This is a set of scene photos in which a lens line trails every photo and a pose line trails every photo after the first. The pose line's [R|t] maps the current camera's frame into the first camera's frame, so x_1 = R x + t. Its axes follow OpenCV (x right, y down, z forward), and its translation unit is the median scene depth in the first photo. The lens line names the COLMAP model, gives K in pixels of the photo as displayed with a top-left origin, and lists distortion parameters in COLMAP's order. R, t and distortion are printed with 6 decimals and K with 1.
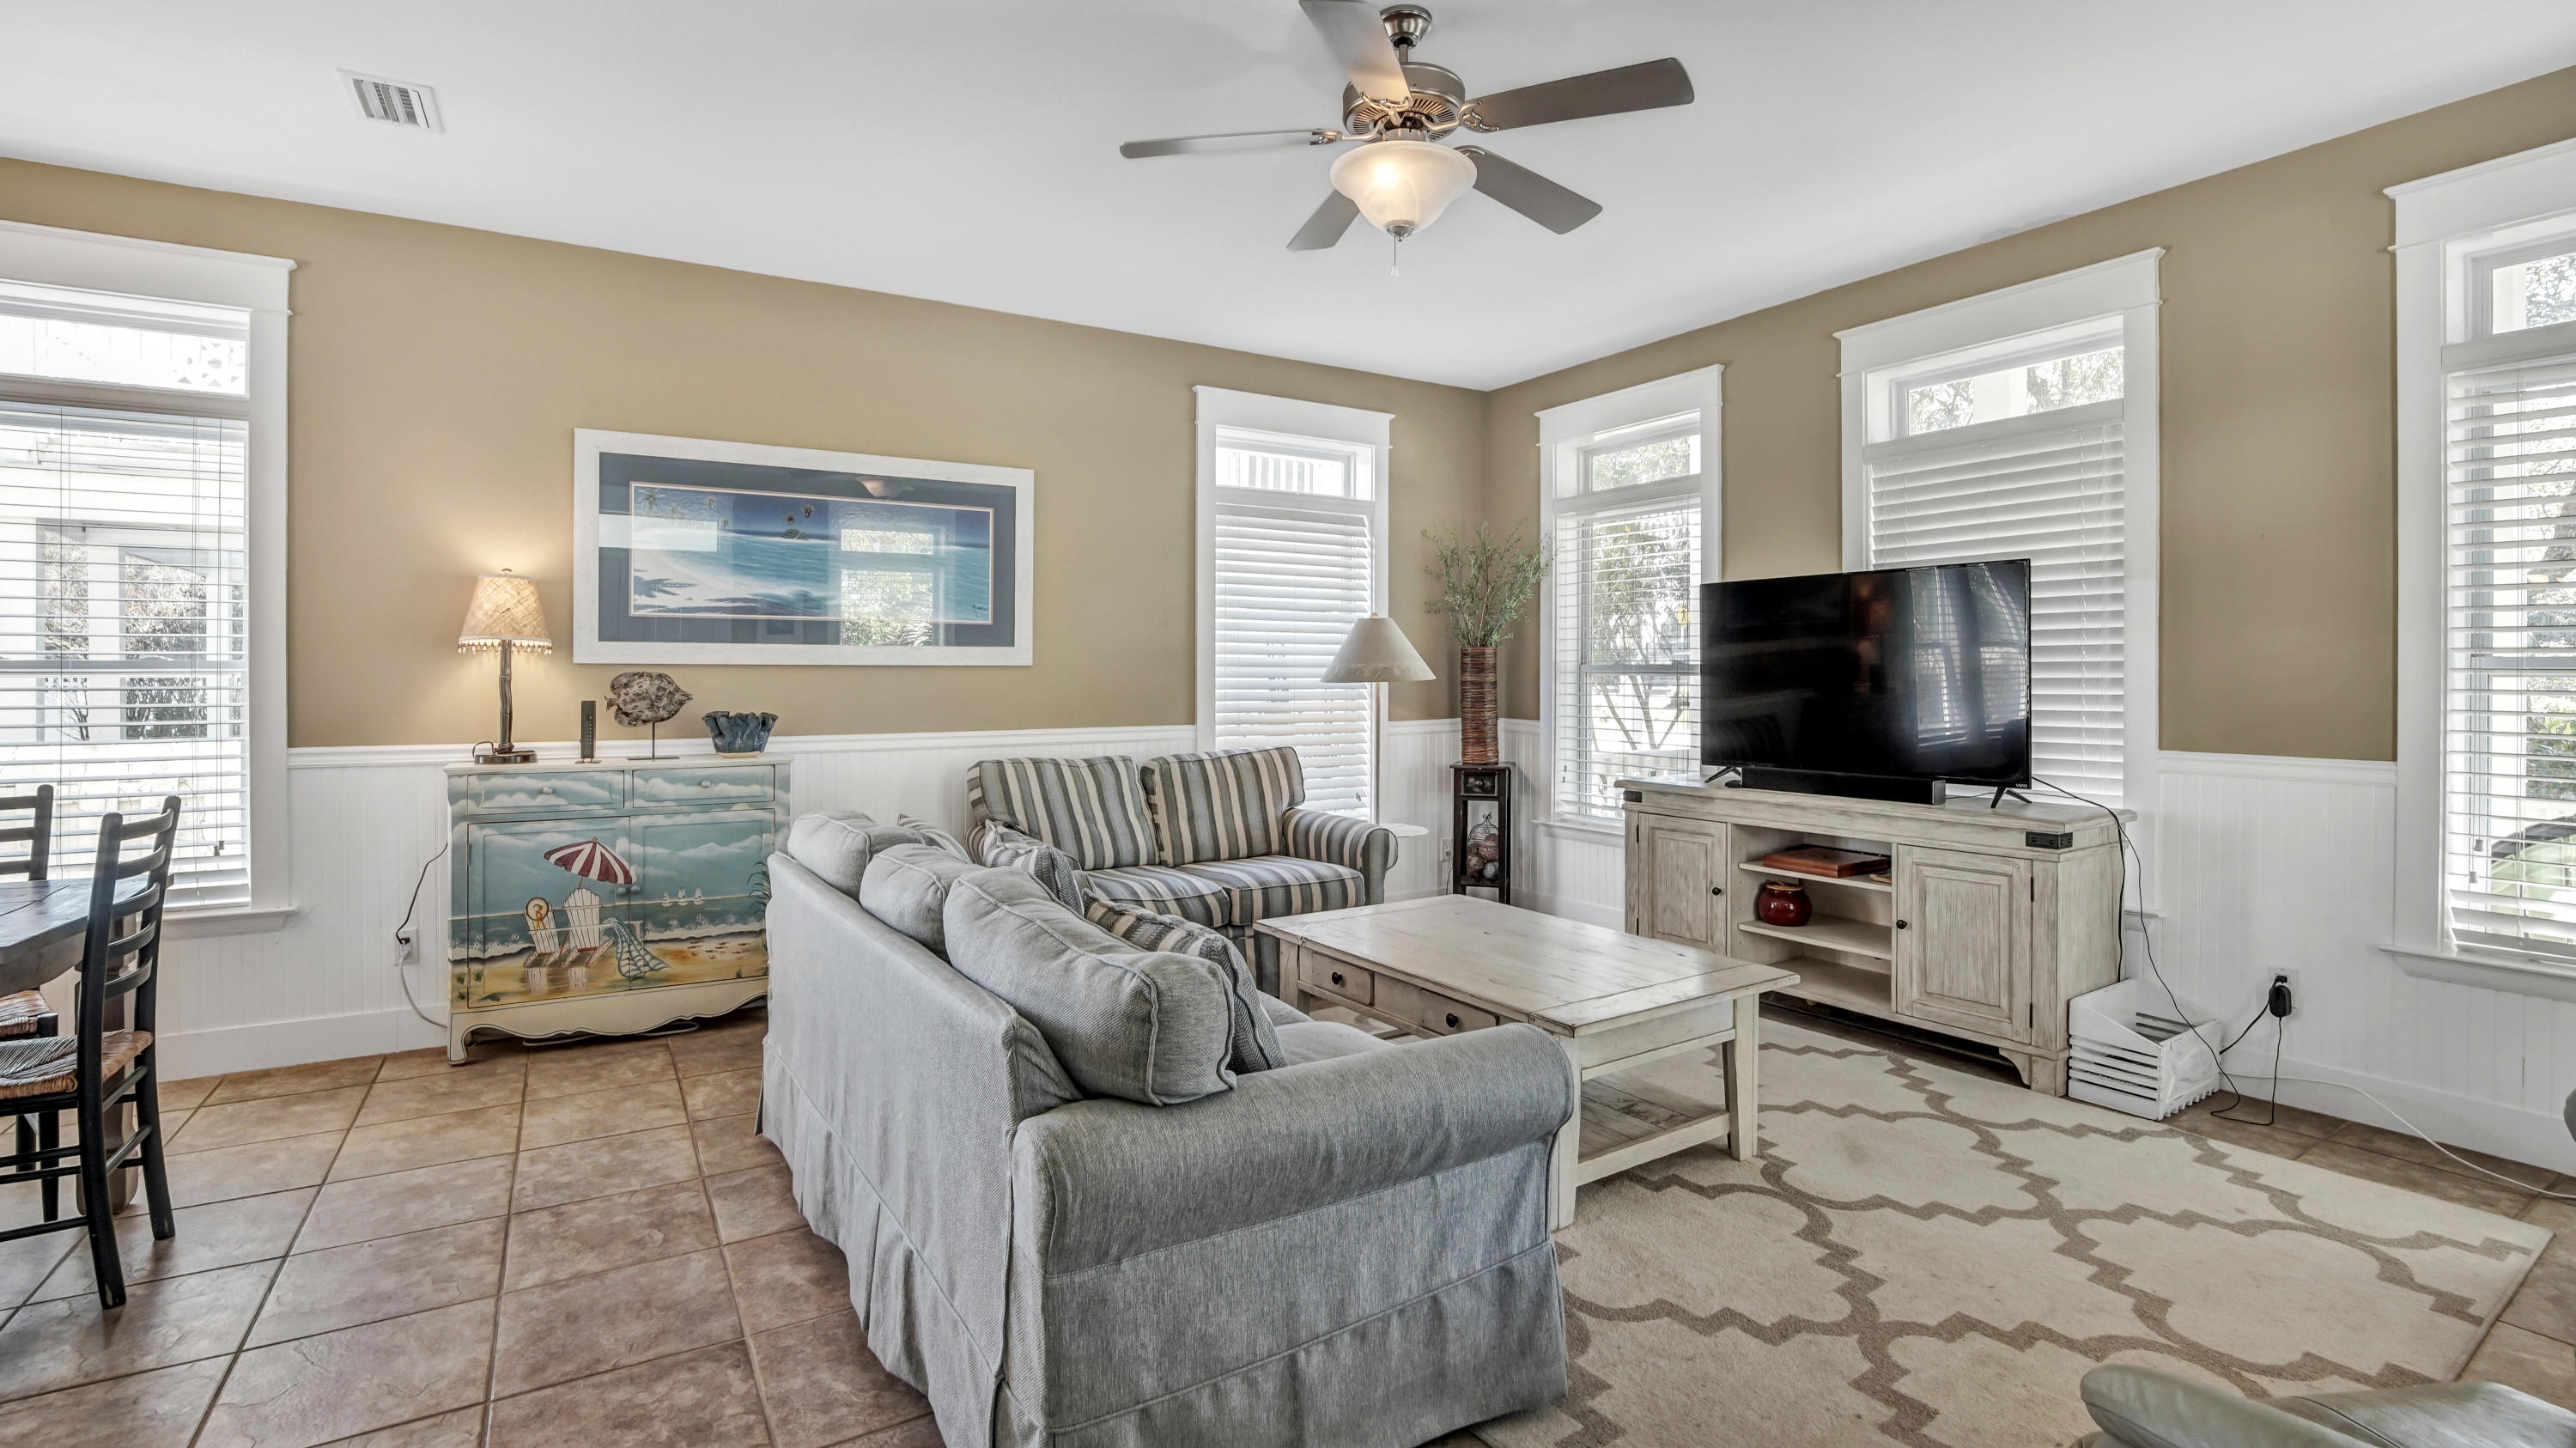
lens RADIAL K [[1159.5, 0, 1267.1], [0, 1159.5, 678.3], [0, 0, 1]] dist [0.000099, 0.000123]
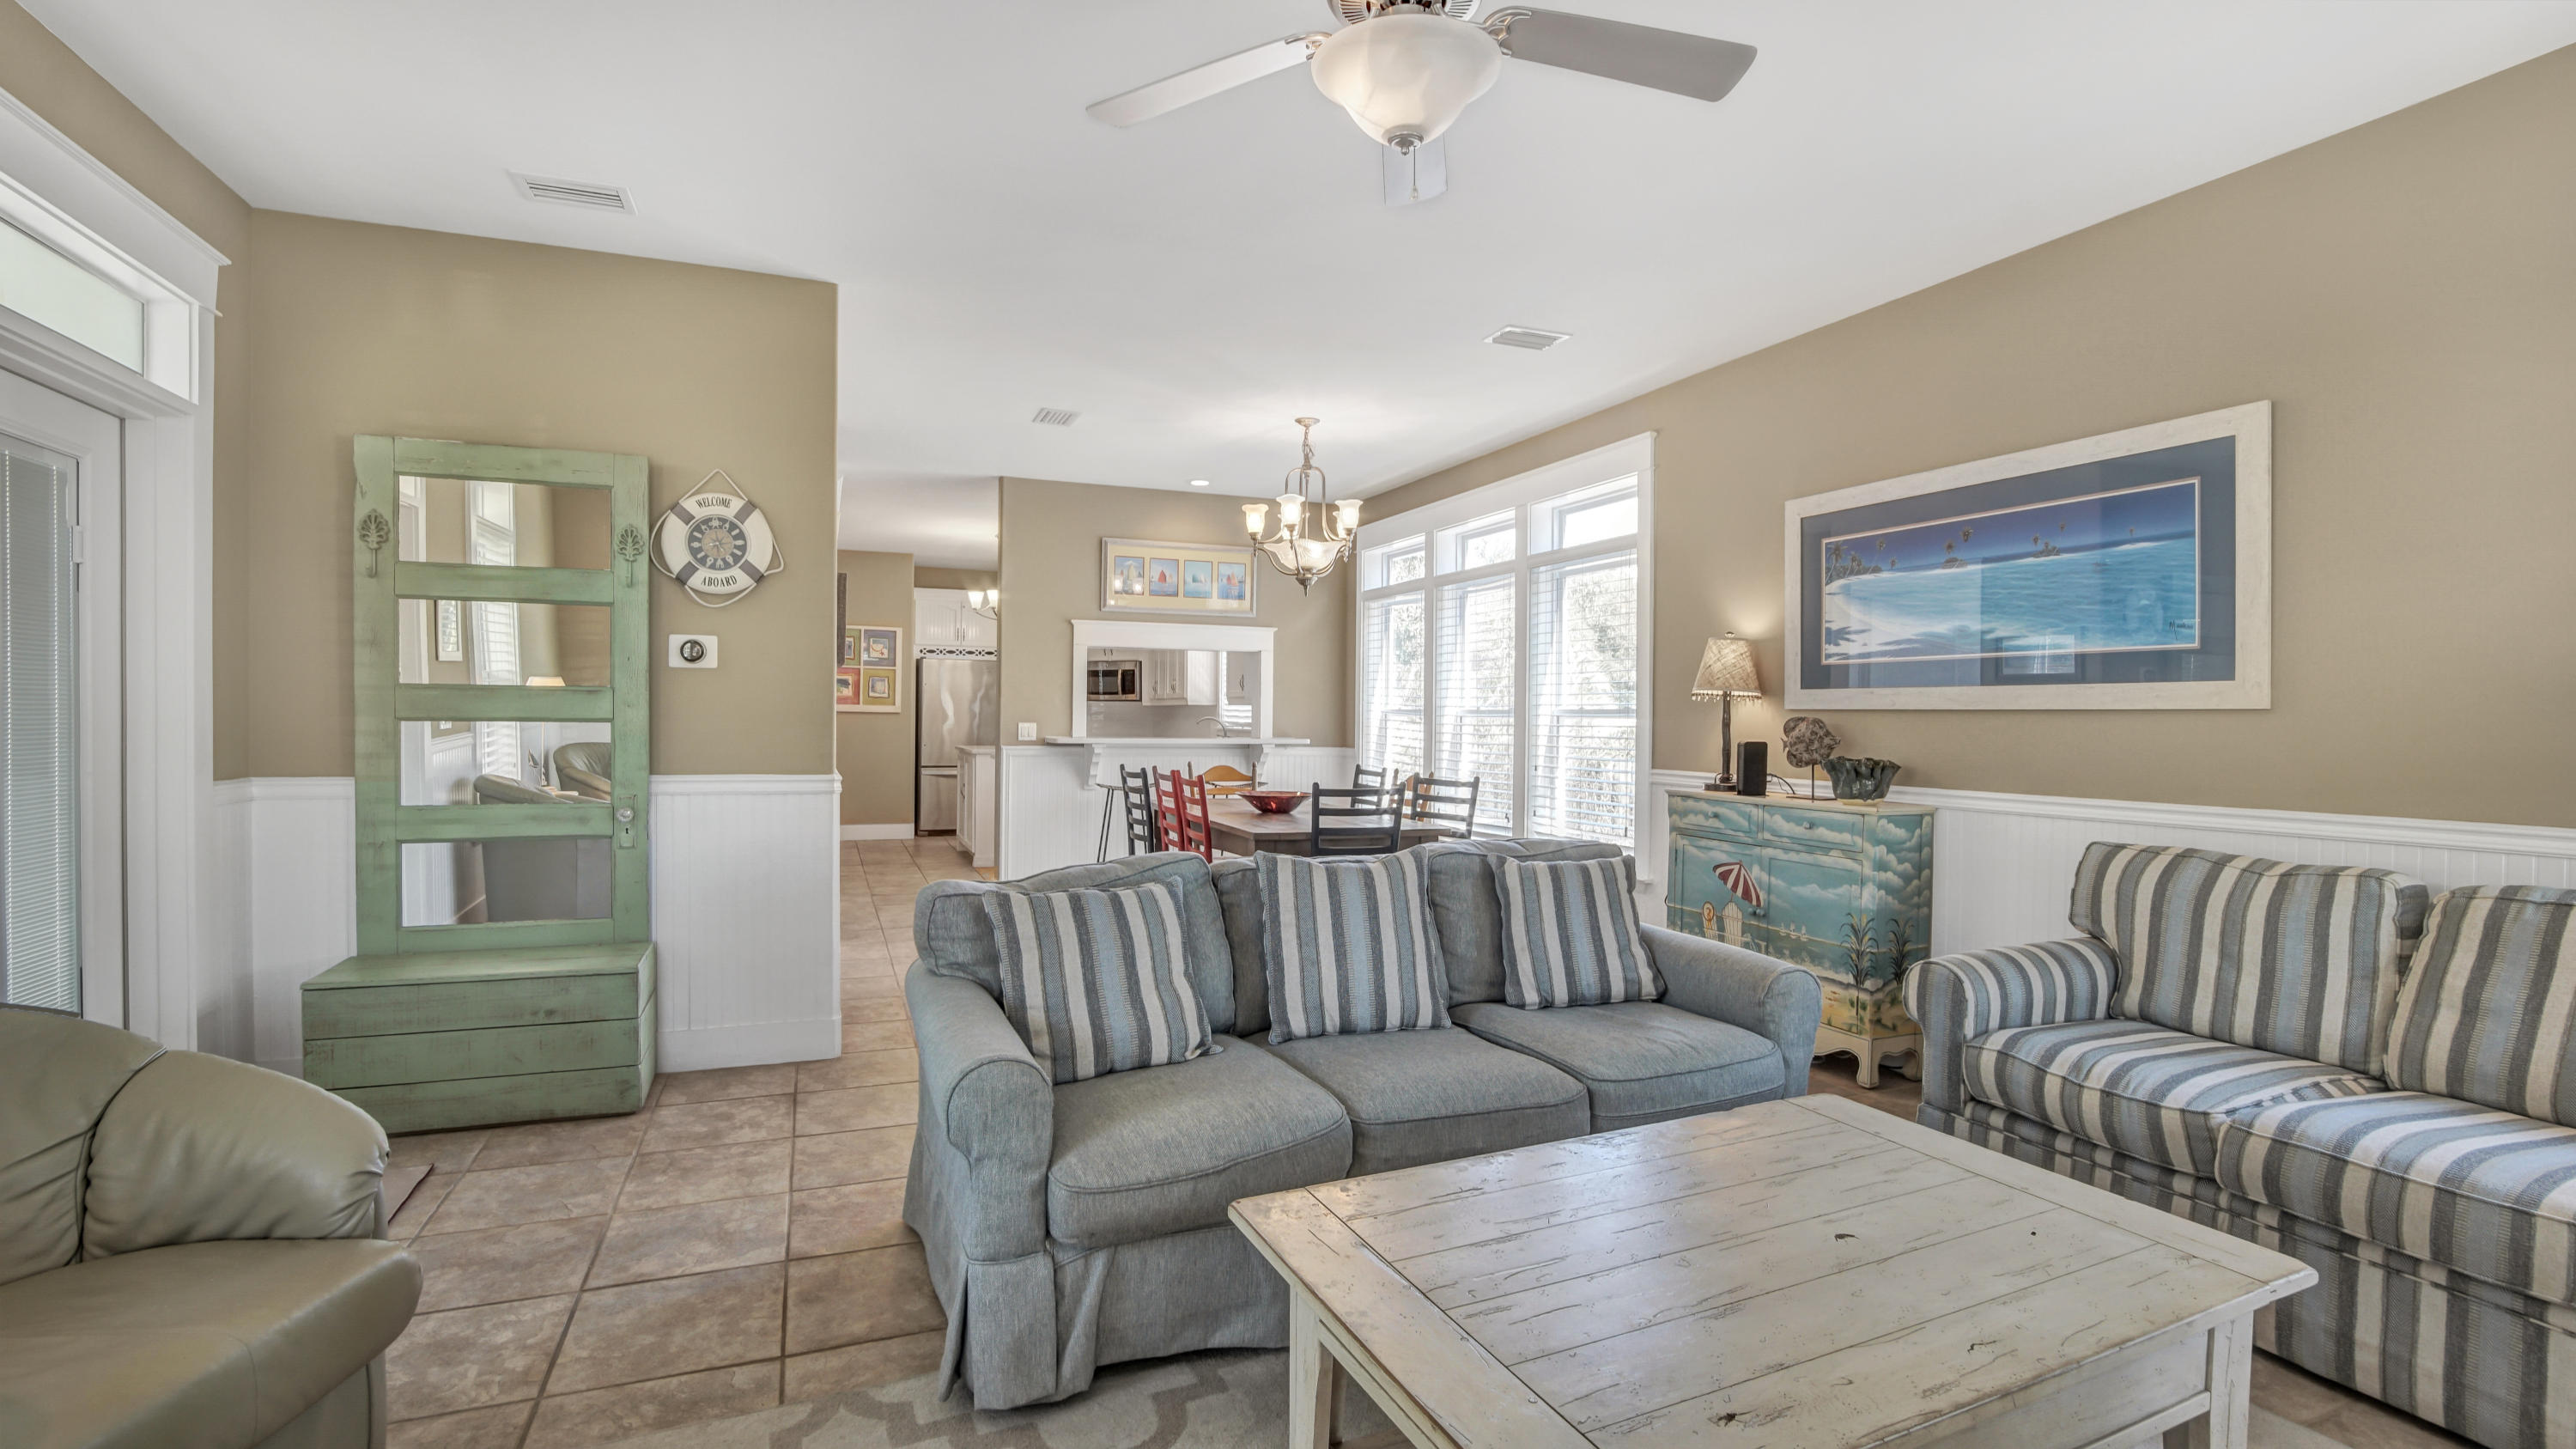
lens RADIAL K [[1135.6, 0, 1276.7], [0, 1135.6, 722.6], [0, 0, 1]] dist [-0.042504, 0.009019]
pose [[-0.124383, 0.006042, -0.992216, 0.556652], [-0.011148, 0.999910, 0.007486, -0.002519], [0.992172, 0.011992, -0.124304, 0.646772]]
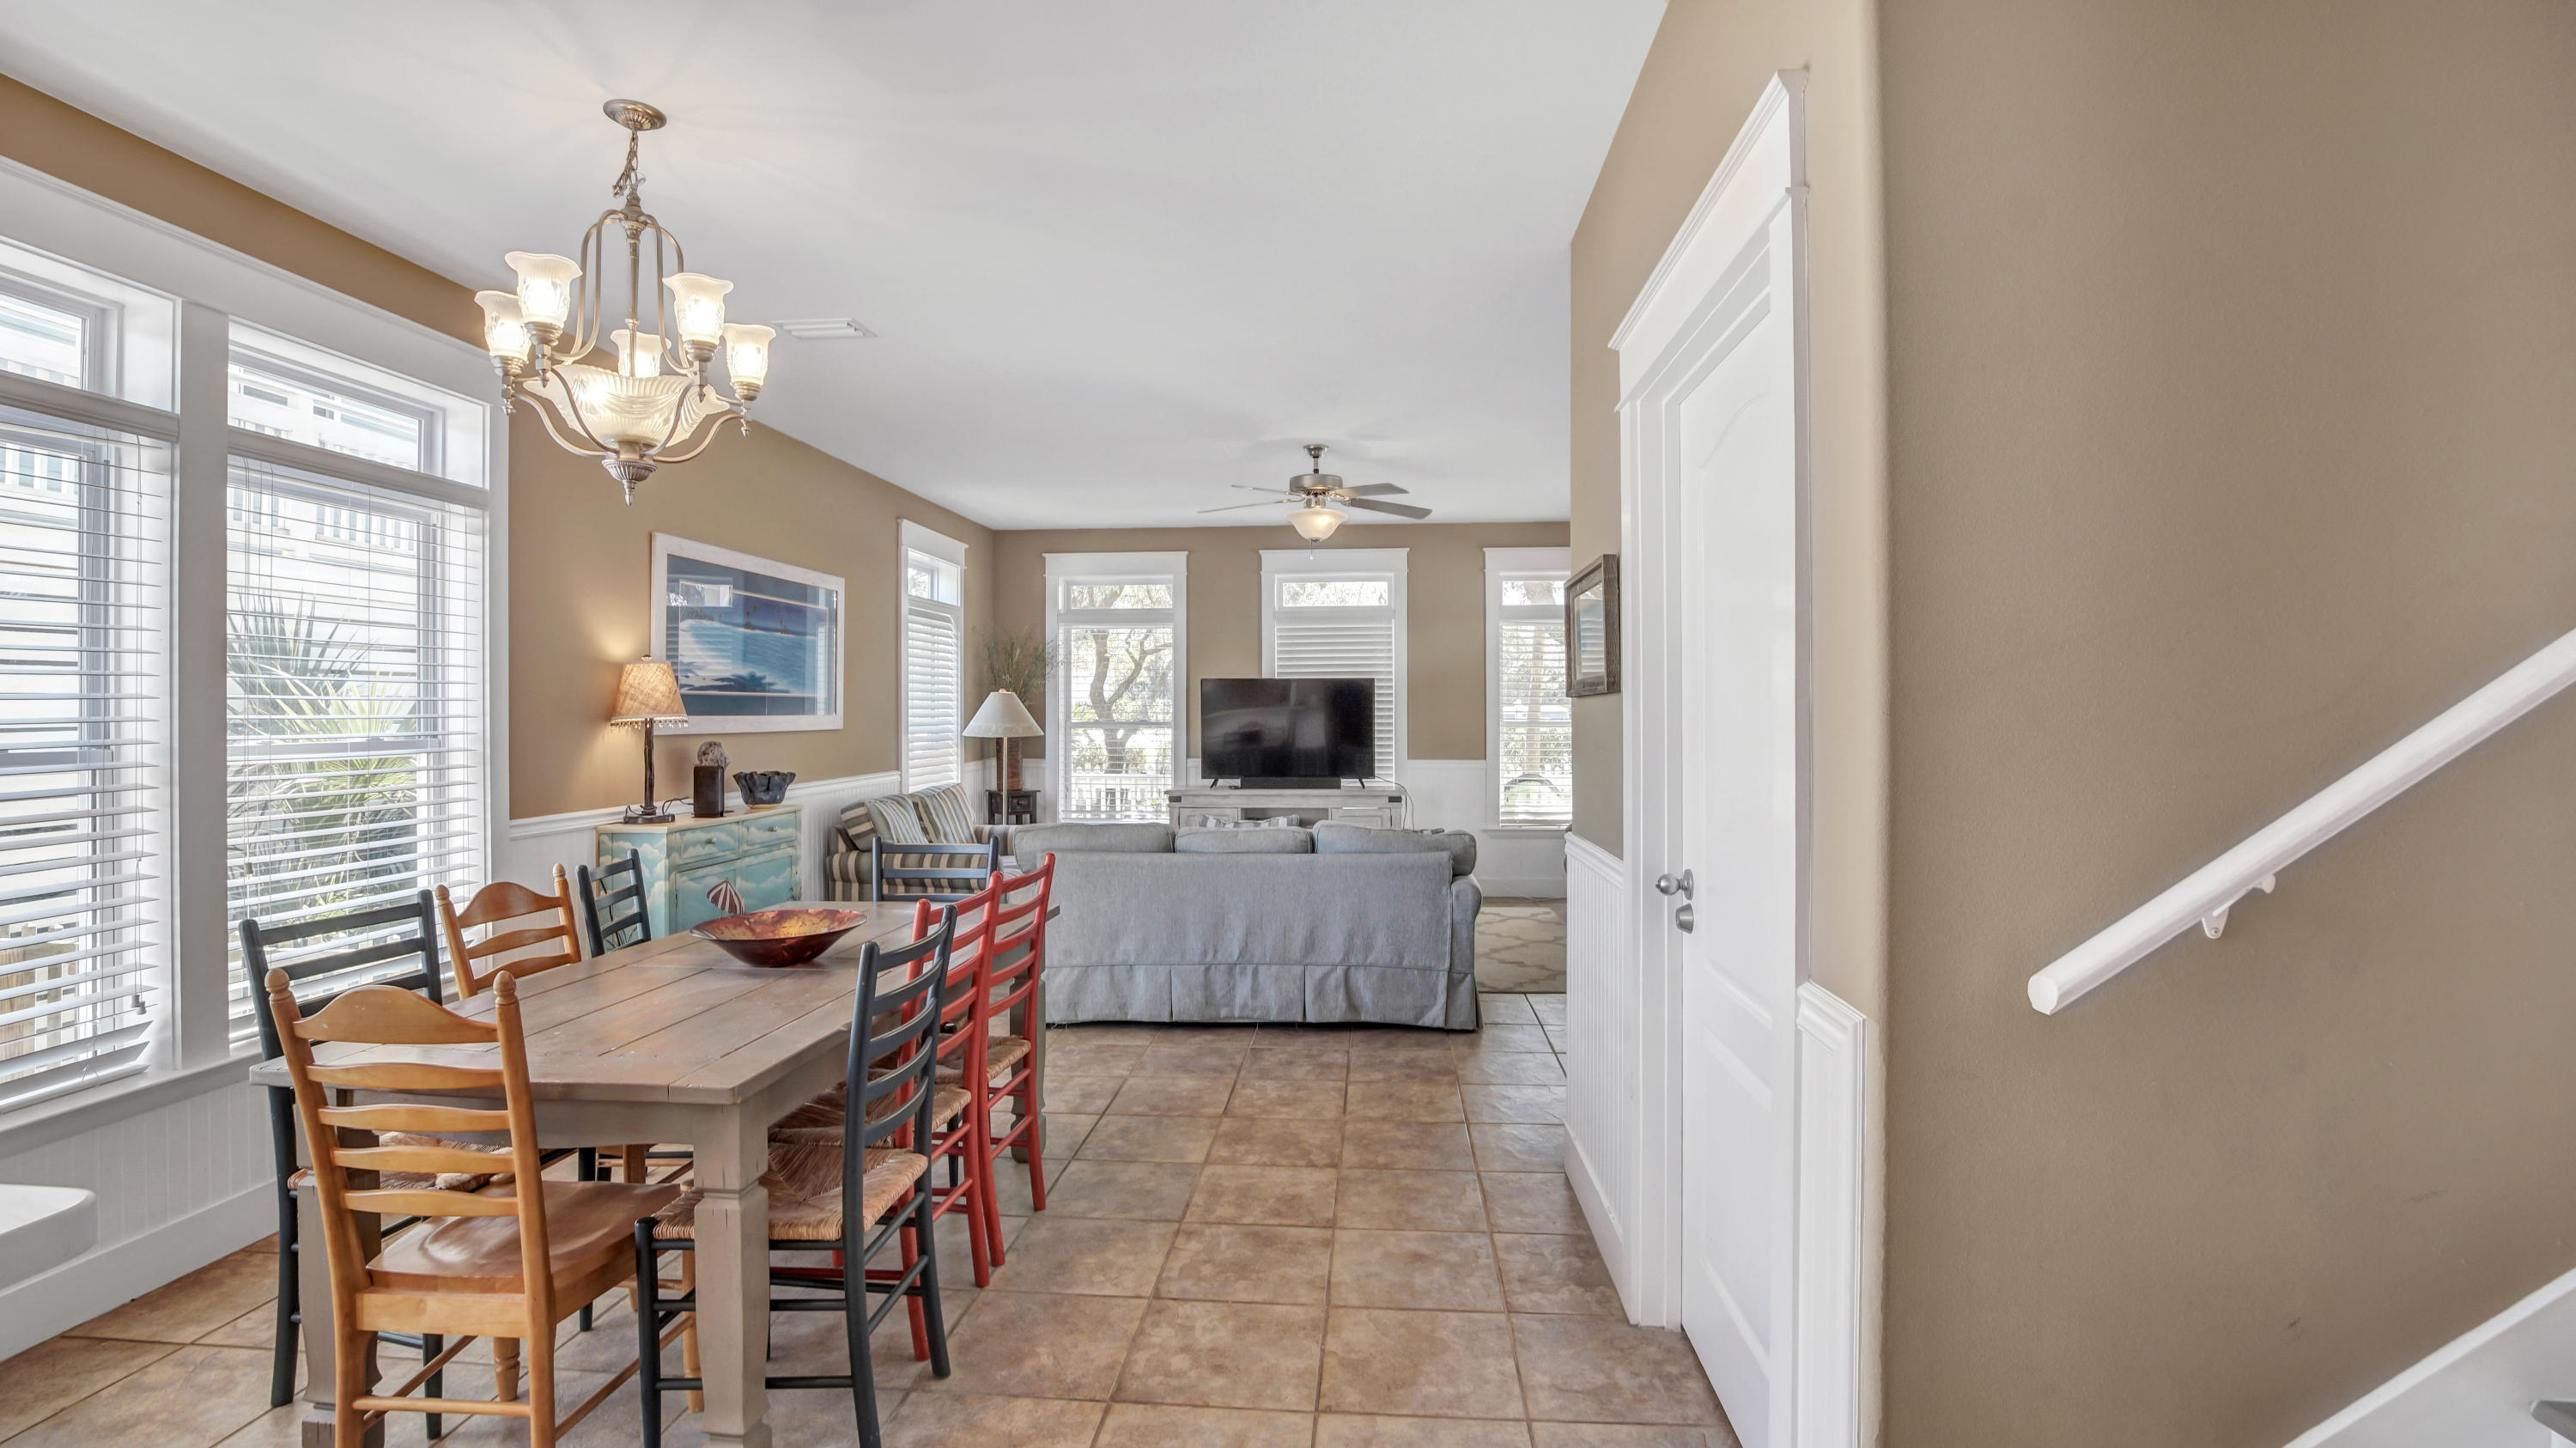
lens RADIAL K [[1135.5, 0, 1276.7], [0, 1135.5, 722.1], [0, 0, 1]] dist [-0.042504, 0.009019]
pose [[0.590805, -0.009177, 0.806762, -1.132273], [0.005471, 0.999958, 0.007368, -0.030583], [-0.806796, 0.000060, 0.590831, -0.156834]]
